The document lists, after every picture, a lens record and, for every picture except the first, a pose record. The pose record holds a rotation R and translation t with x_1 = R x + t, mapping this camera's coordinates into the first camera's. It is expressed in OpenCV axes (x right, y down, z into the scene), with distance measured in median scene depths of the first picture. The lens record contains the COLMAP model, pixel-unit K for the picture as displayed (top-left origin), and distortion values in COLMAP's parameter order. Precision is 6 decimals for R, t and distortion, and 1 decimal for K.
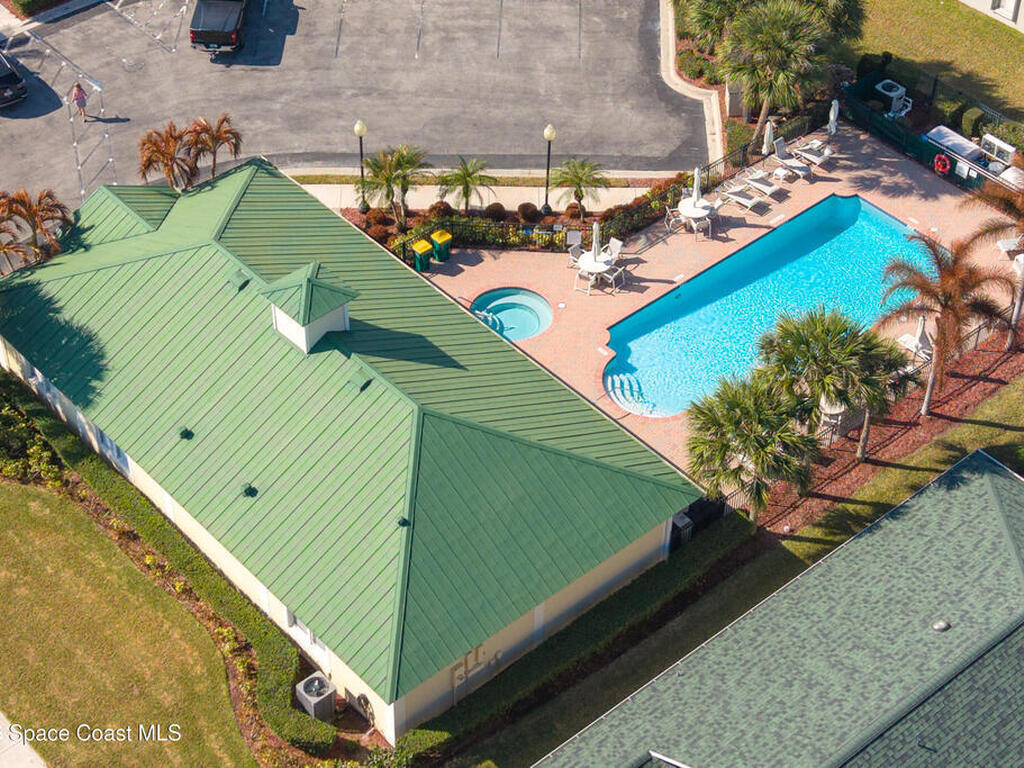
lens RADIAL K [[1712.7, 0, 512.0], [0, 1712.7, 384.0], [0, 0, 1]] dist [0.099753, -0.078671]
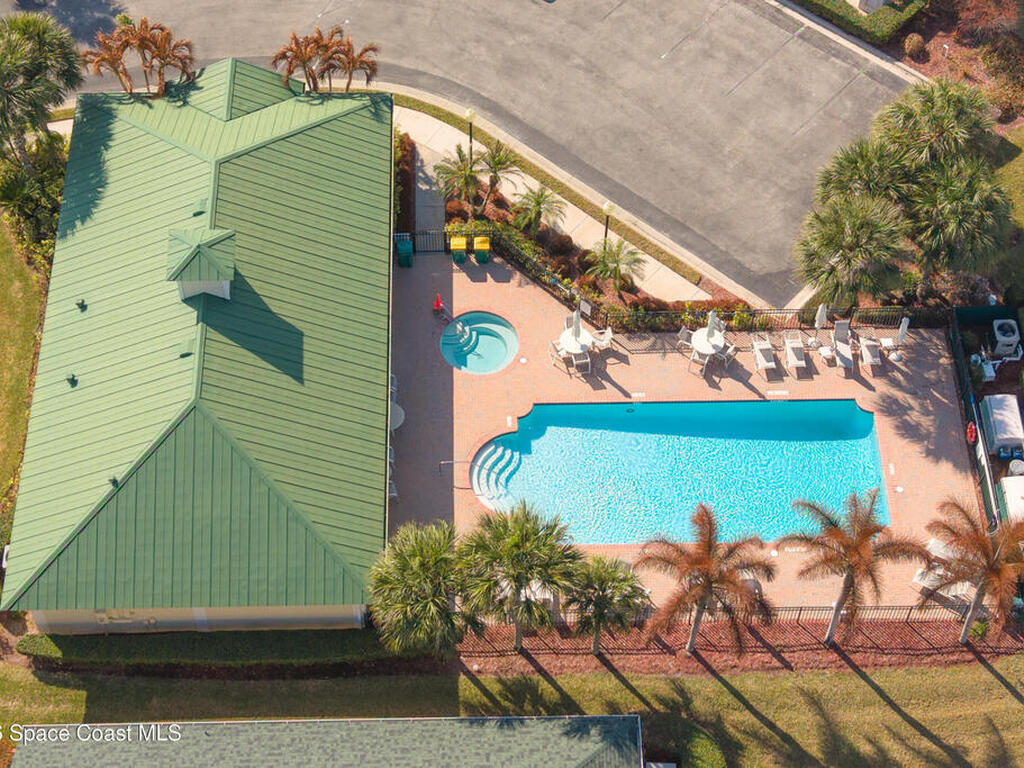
lens RADIAL K [[1636.6, 0, 512.0], [0, 1636.6, 384.0], [0, 0, 1]] dist [0.136425, -0.060276]
pose [[0.792194, 0.523801, -0.313148, 0.353135], [-0.463184, 0.850174, 0.250331, -0.287898], [0.397354, -0.053265, 0.916118, 0.077779]]
